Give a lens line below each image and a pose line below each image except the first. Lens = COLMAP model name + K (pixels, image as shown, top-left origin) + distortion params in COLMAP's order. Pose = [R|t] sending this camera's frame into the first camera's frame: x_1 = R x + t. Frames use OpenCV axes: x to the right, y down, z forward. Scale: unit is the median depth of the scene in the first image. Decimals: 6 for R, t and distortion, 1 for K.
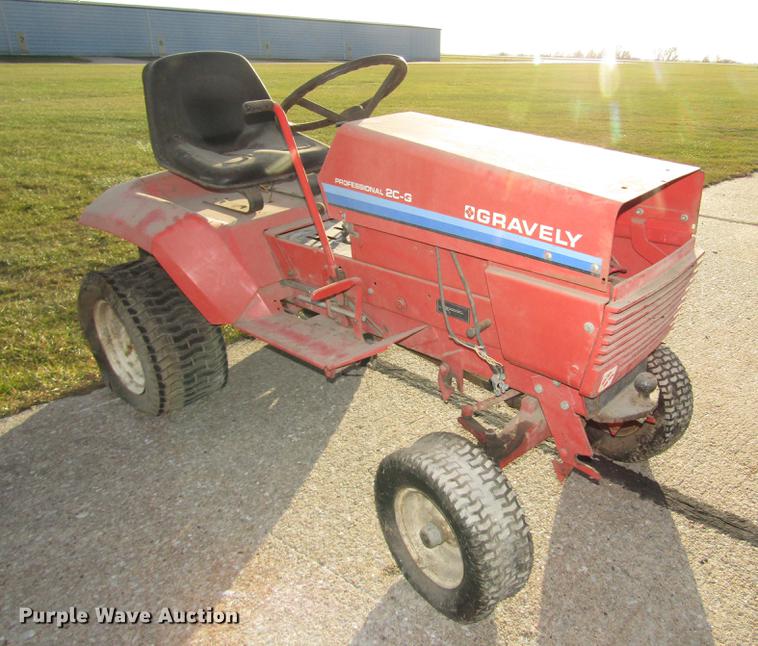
lens RADIAL K [[657.3, 0, 408.3], [0, 657.3, 328.7], [0, 0, 1]] dist [-0.004234, 0.001379]
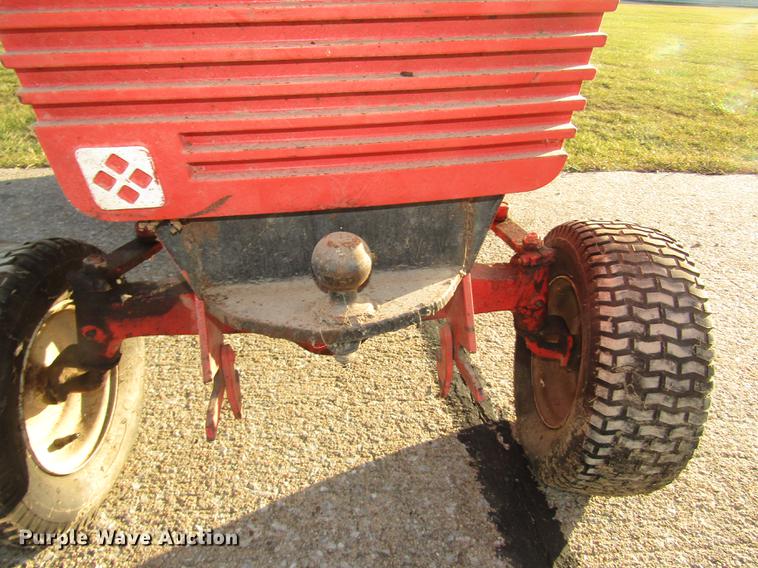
lens RADIAL K [[532.2, 0, 382.0], [0, 532.2, 287.6], [0, 0, 1]] dist [-0.002399, -0.003608]
pose [[0.763873, 0.314720, -0.563426, 0.454076], [-0.272874, 0.948660, 0.159952, 0.033030], [0.584840, 0.031561, 0.810535, 0.628312]]
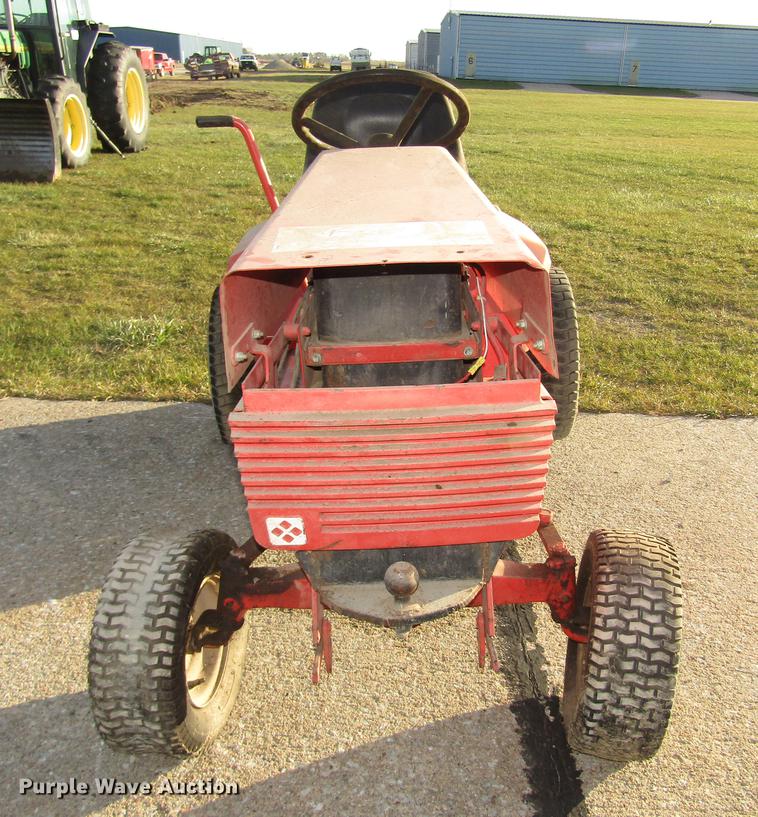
lens RADIAL K [[849.3, 0, 442.5], [0, 849.3, 419.5], [0, 0, 1]] dist [-0.015751, 0.000000]
pose [[0.694873, 0.285112, -0.660199, 0.725926], [-0.302954, 0.948667, 0.090825, -0.122917], [0.652205, 0.136898, 0.745579, 0.320671]]
